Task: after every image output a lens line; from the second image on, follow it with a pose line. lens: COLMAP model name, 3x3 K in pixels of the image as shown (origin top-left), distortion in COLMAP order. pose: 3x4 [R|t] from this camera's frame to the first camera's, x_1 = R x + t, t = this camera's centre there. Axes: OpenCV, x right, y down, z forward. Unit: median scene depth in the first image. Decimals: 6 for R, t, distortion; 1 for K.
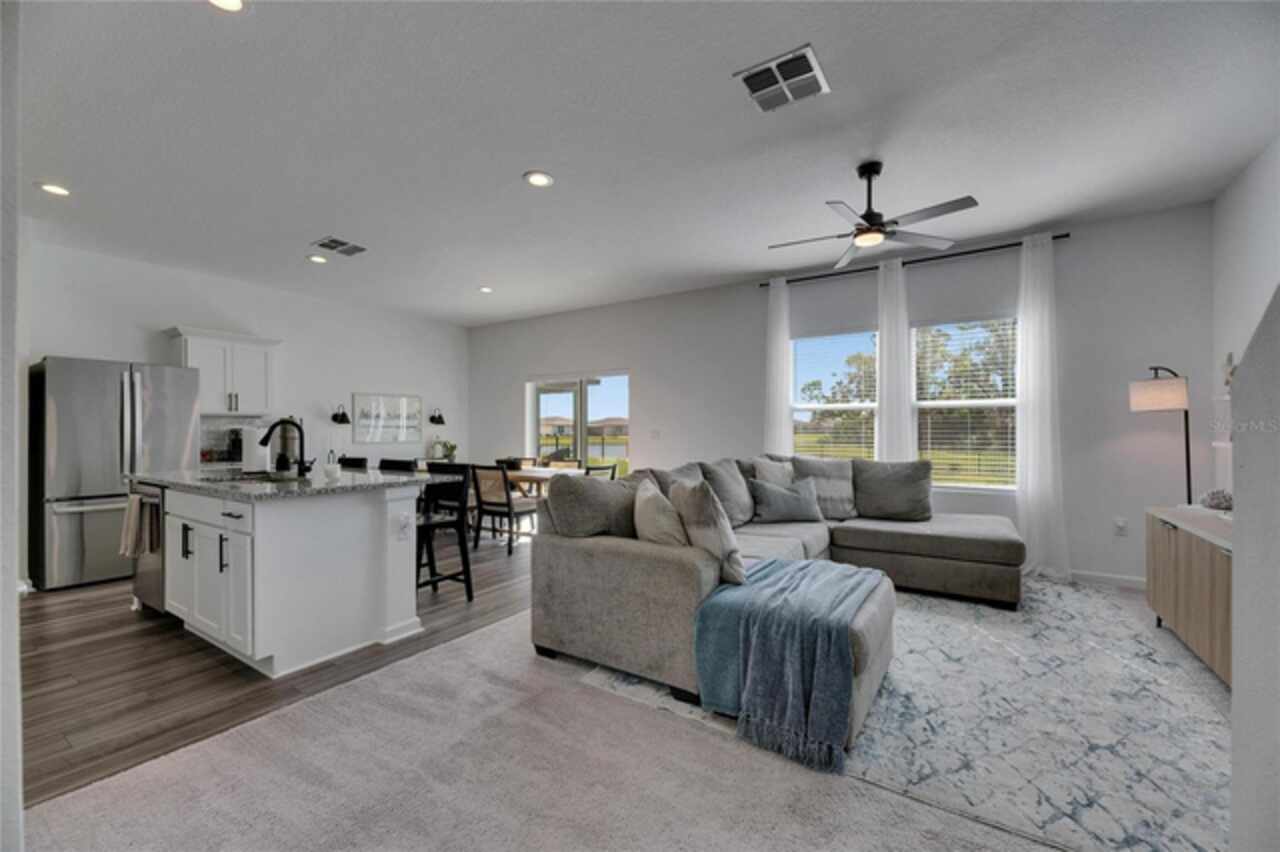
lens RADIAL K [[519.0, 0, 646.3], [0, 519.0, 426.2], [0, 0, 1]] dist [-0.000669, 0.000020]
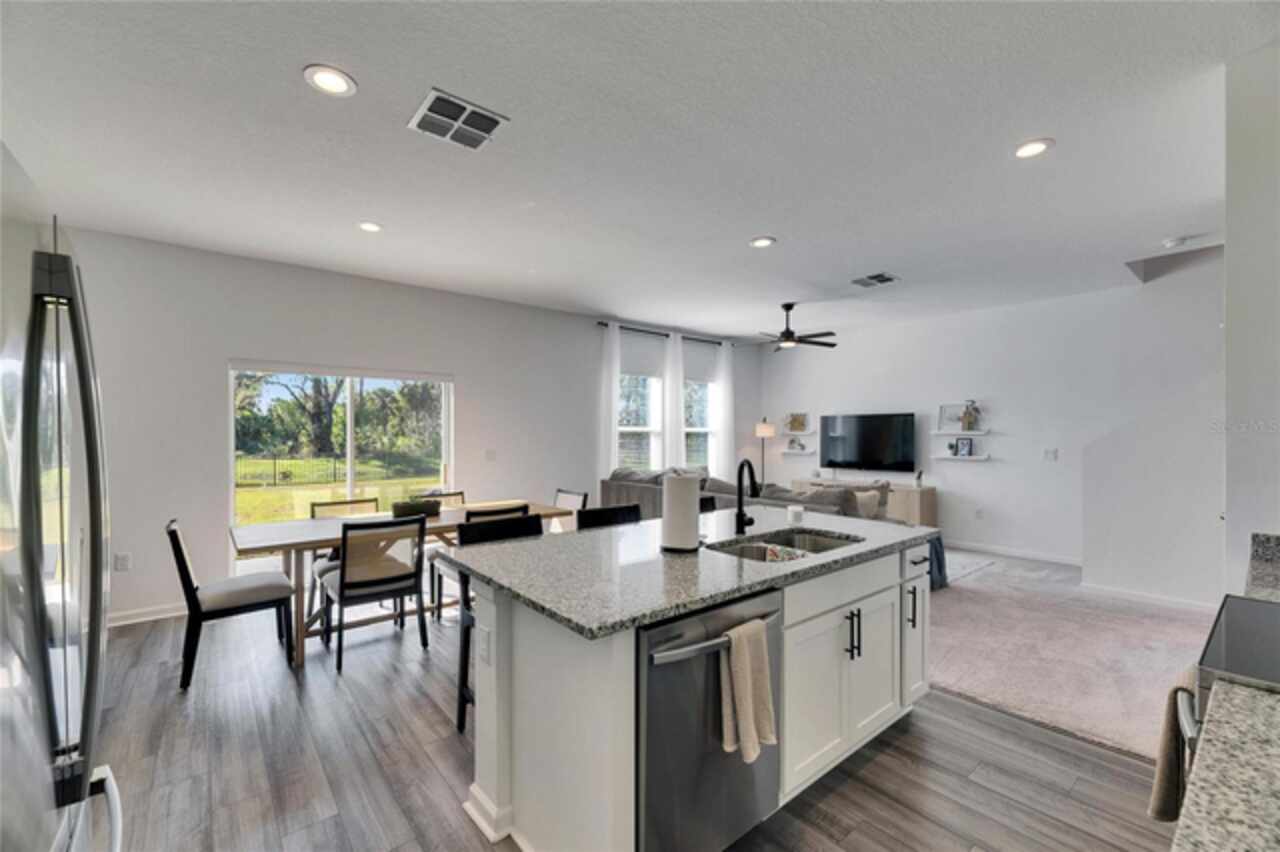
lens RADIAL K [[519.0, 0, 645.0], [0, 519.0, 428.8], [0, 0, 1]] dist [-0.000669, 0.000020]
pose [[0.298633, 0.008134, 0.954333, -1.100041], [0.001043, 0.999960, -0.008849, -0.031602], [-0.954367, 0.003638, 0.298613, 0.707230]]
